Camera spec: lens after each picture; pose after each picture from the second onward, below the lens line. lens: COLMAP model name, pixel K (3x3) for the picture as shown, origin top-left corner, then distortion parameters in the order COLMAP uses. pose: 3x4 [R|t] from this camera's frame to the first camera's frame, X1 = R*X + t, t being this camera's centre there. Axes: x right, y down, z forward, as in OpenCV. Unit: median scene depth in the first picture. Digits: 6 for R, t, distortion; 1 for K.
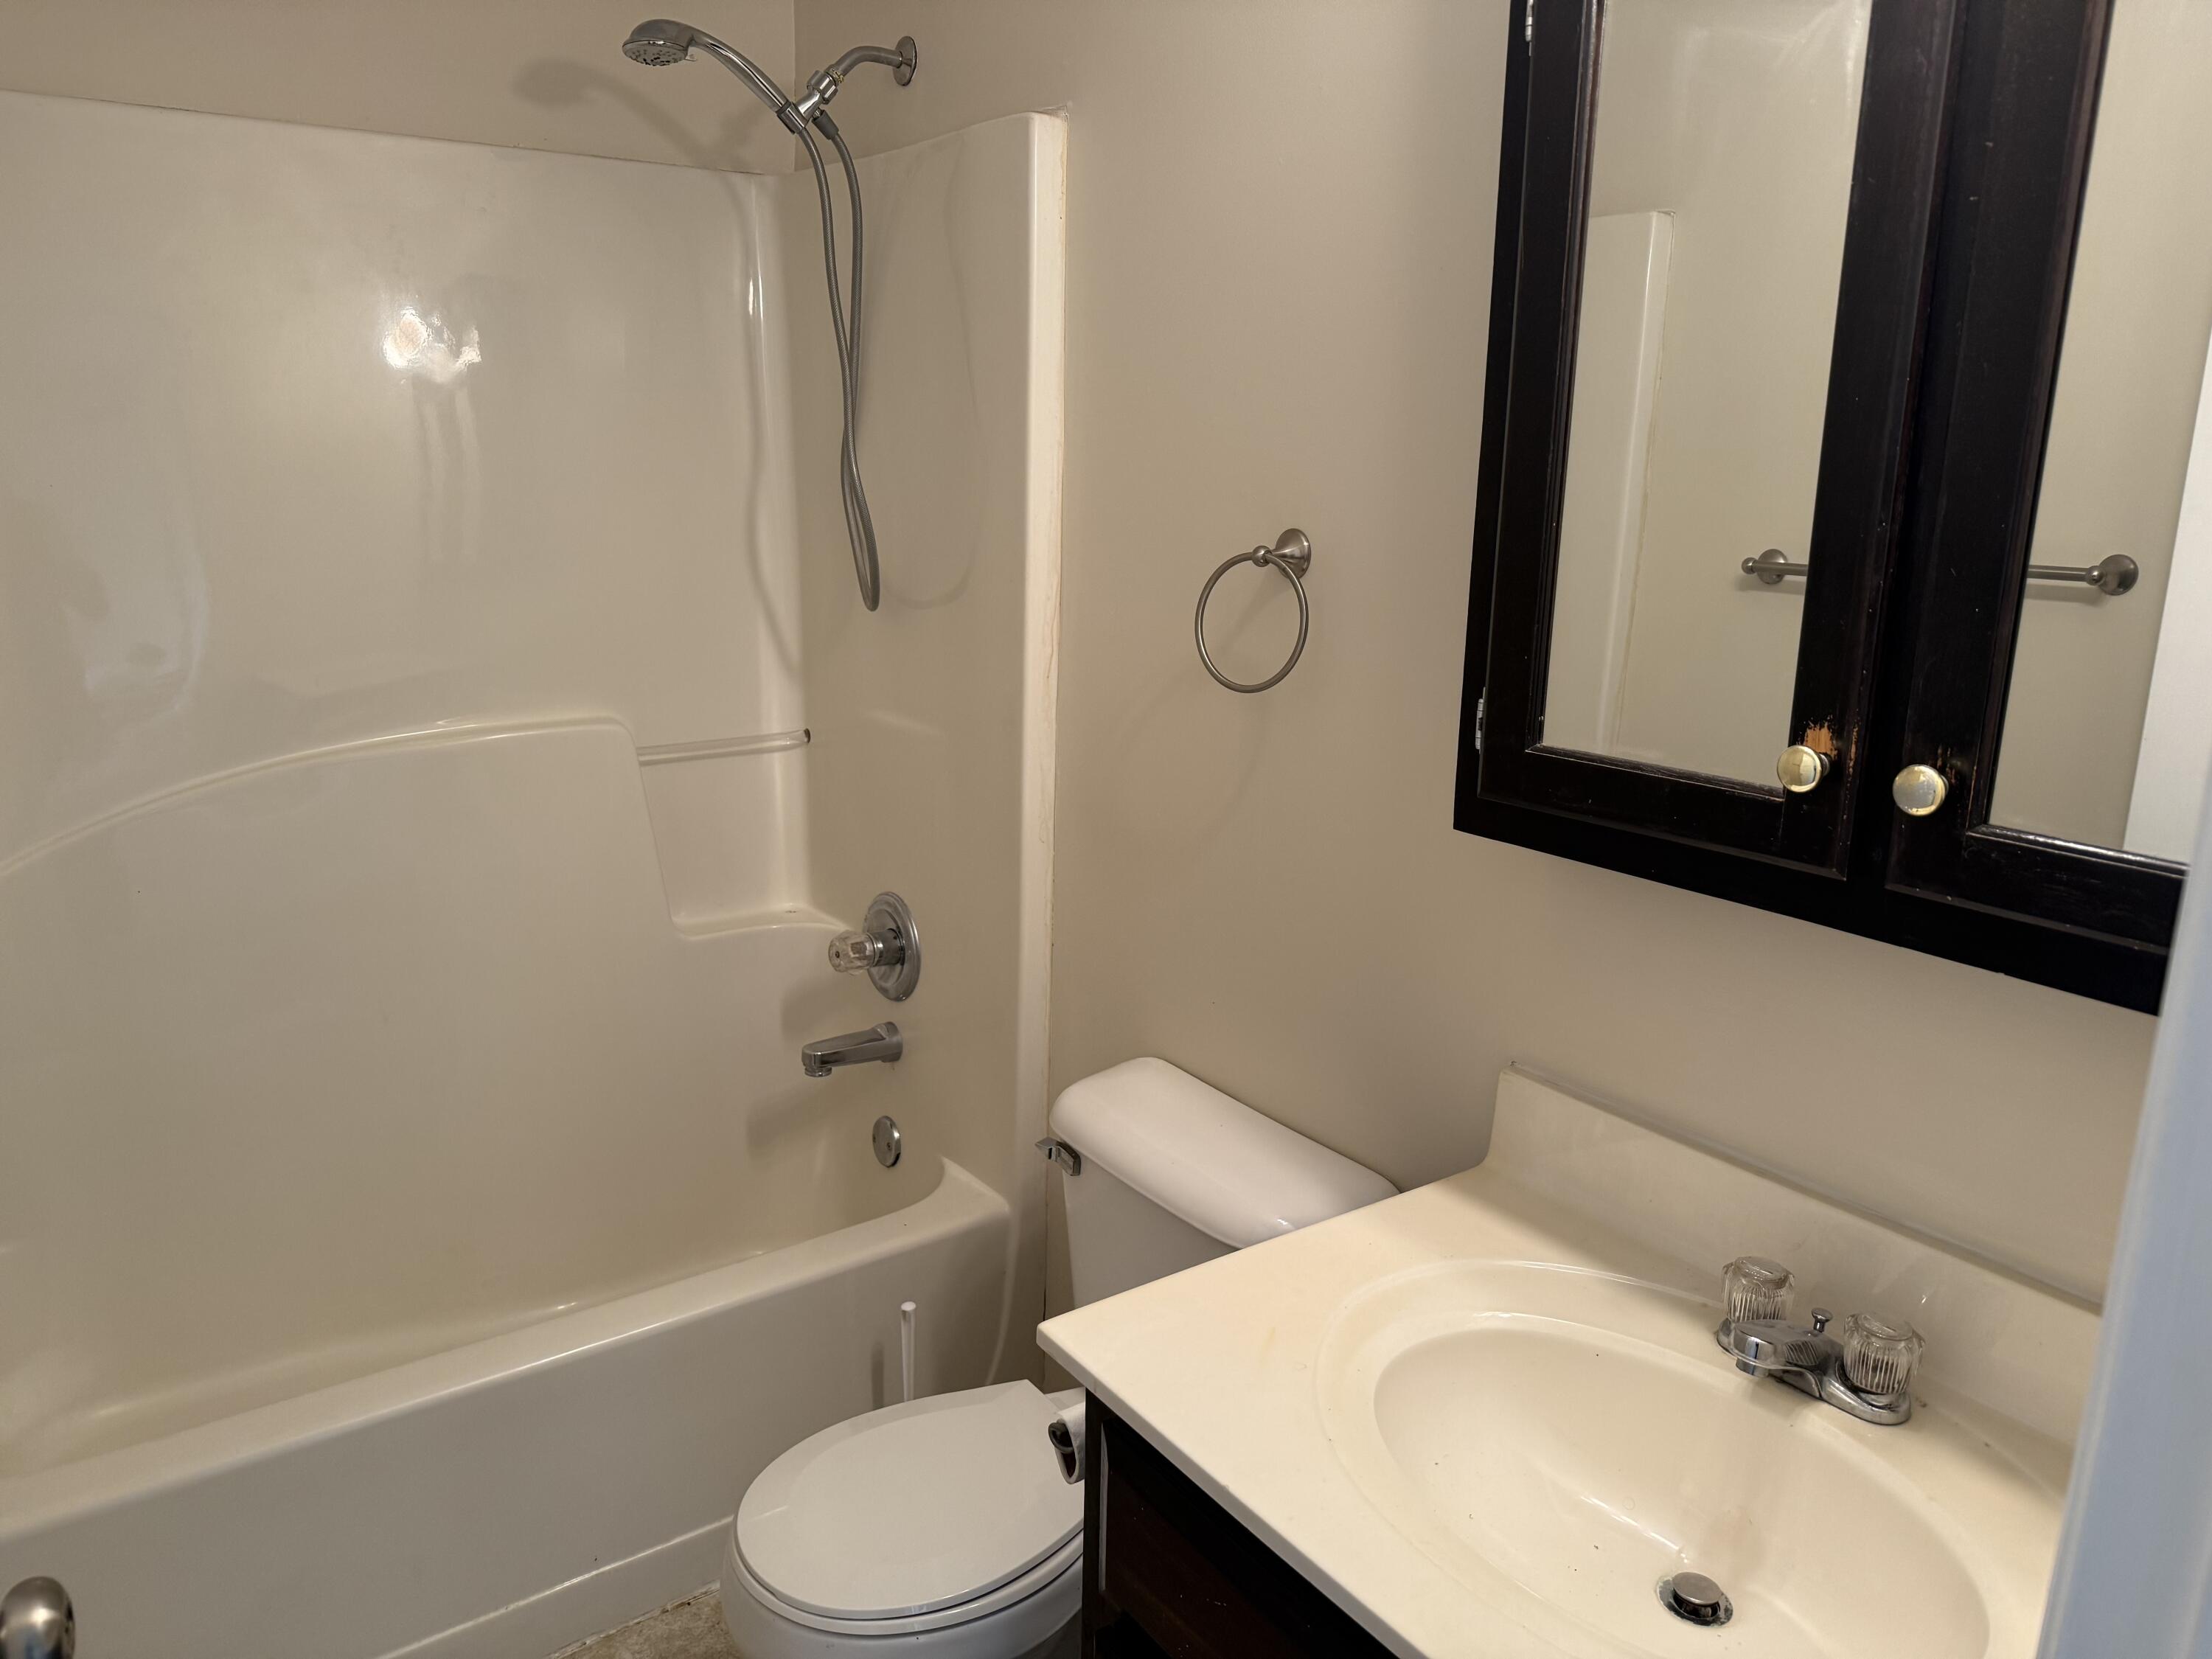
lens RADIAL K [[1573.3, 0, 1111.5], [0, 1573.3, 838.3], [0, 0, 1]] dist [0.086472, -0.083802]
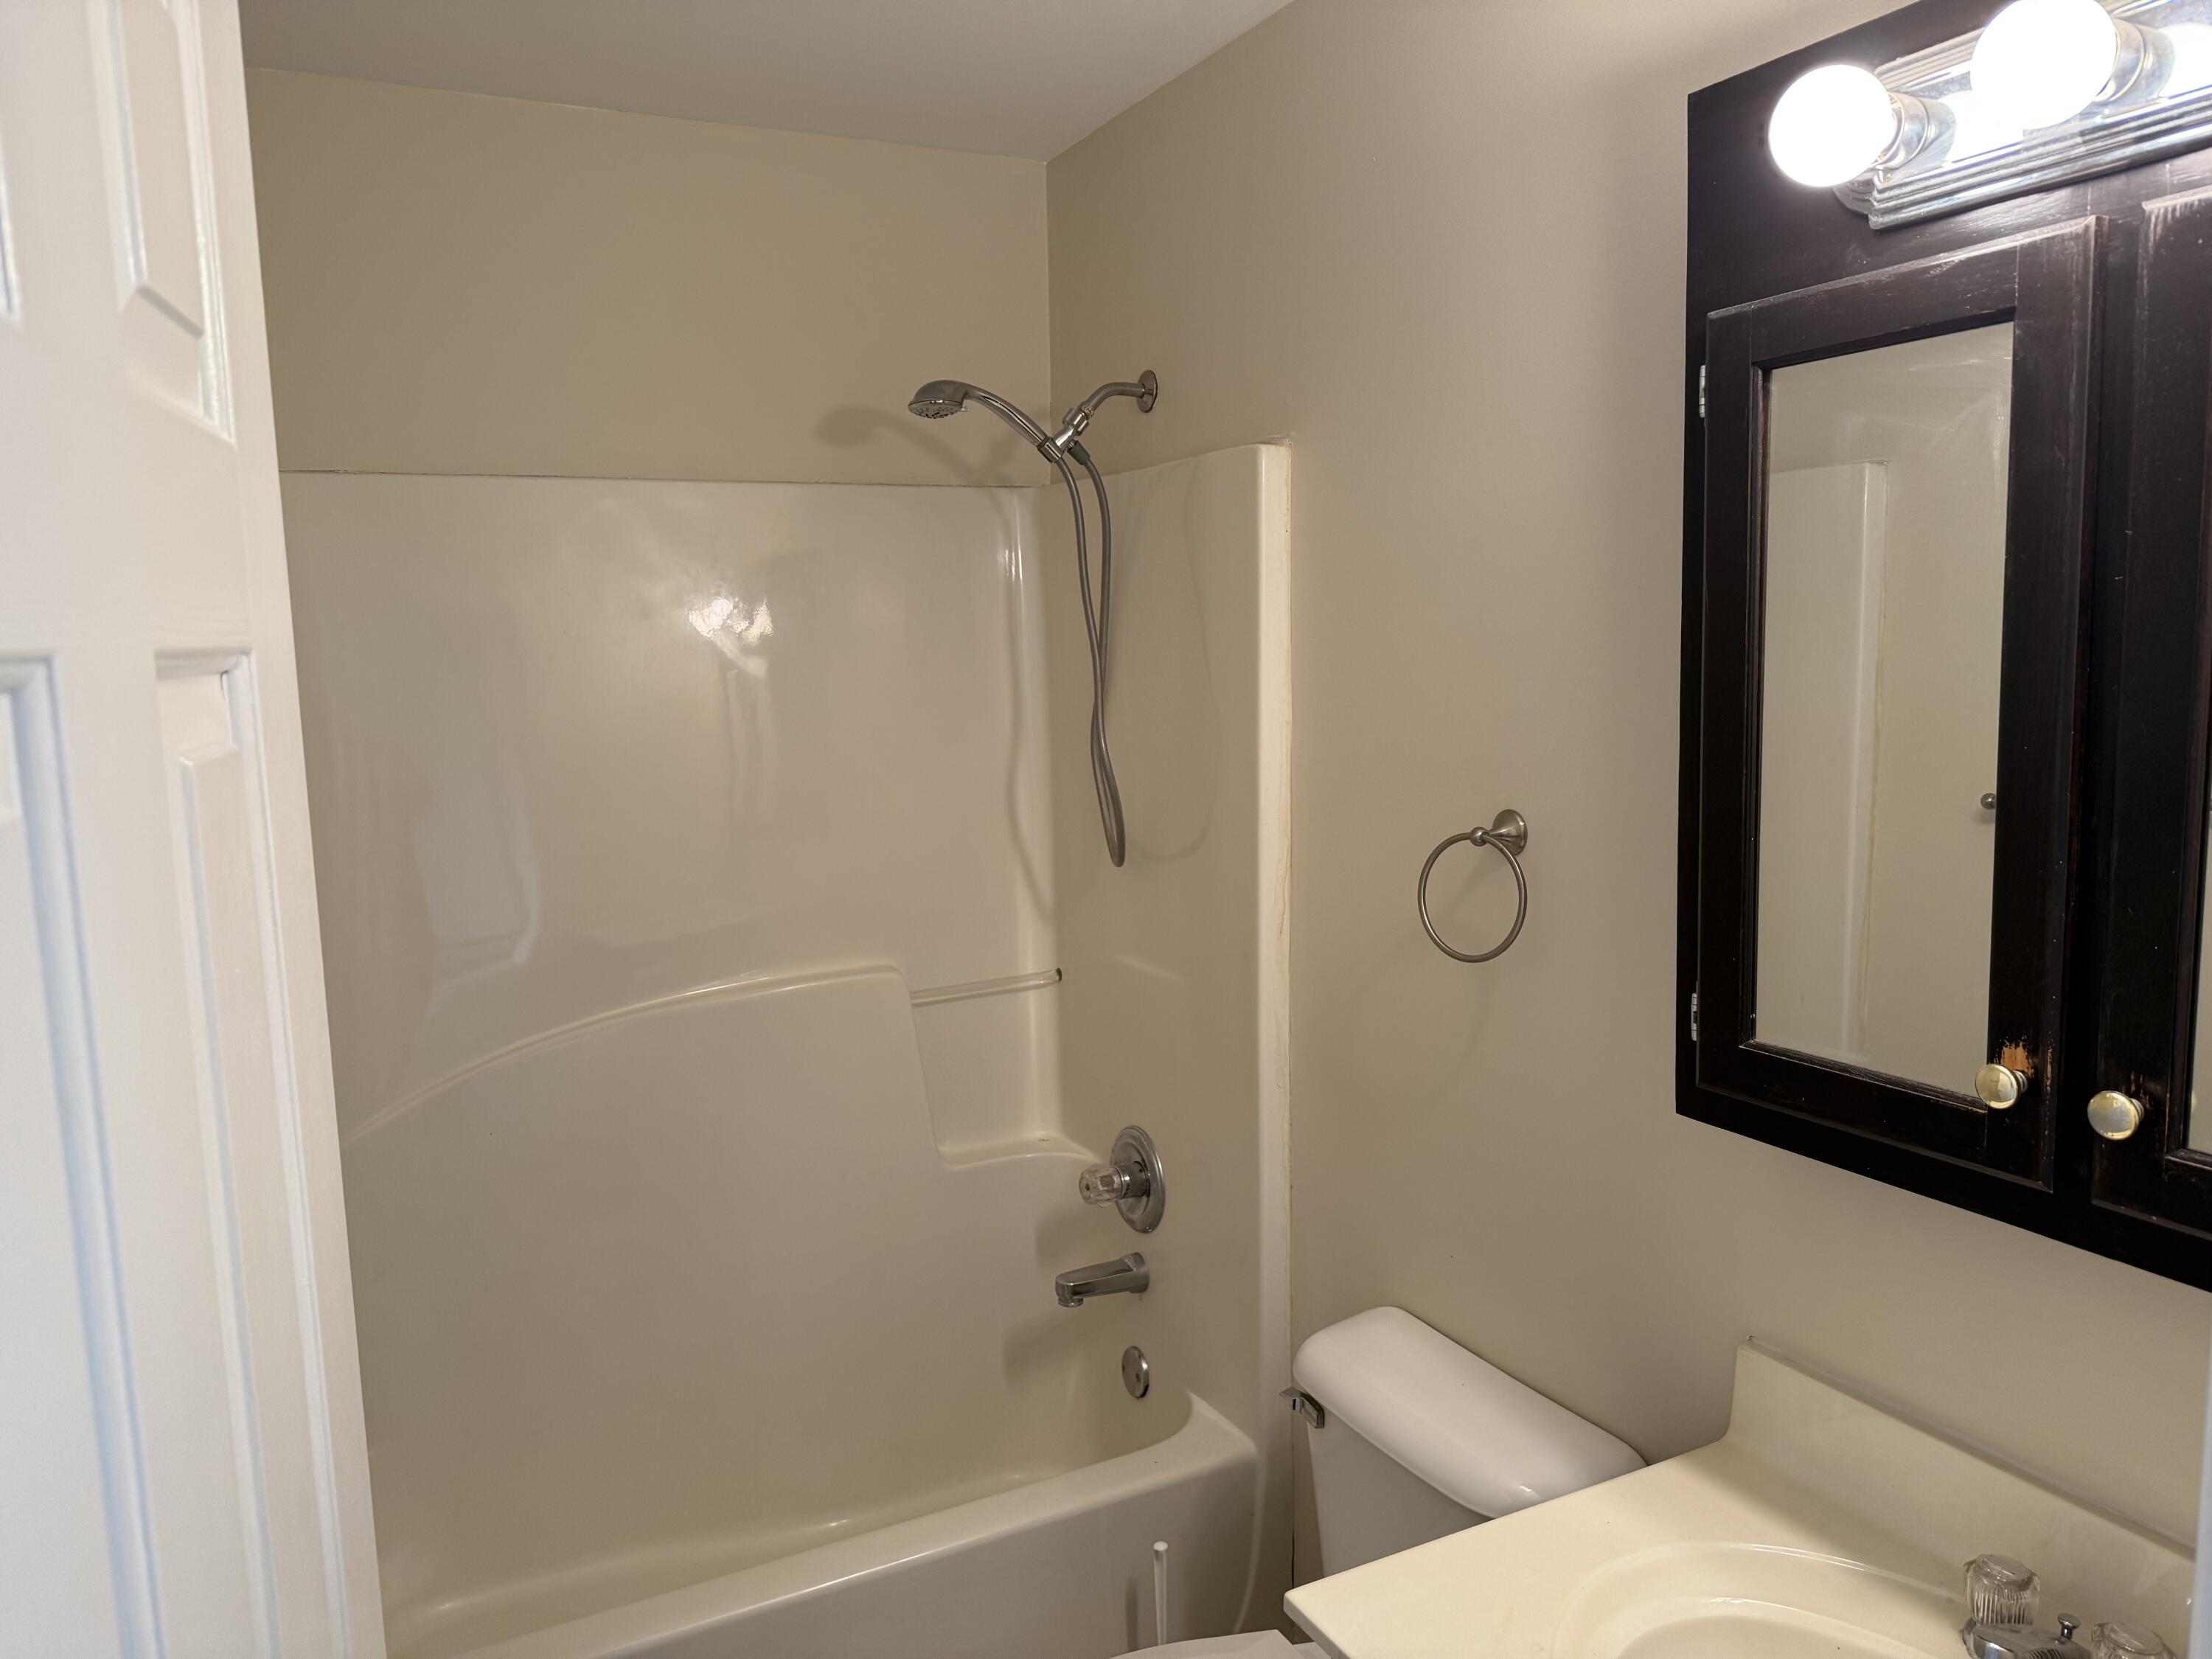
lens RADIAL K [[1573.3, 0, 1111.5], [0, 1573.3, 838.3], [0, 0, 1]] dist [0.086472, -0.083802]
pose [[0.989012, -0.023000, -0.146032, 0.003594], [0.006446, 0.993593, -0.112833, -0.050103], [0.147692, 0.110652, 0.982824, -0.087075]]
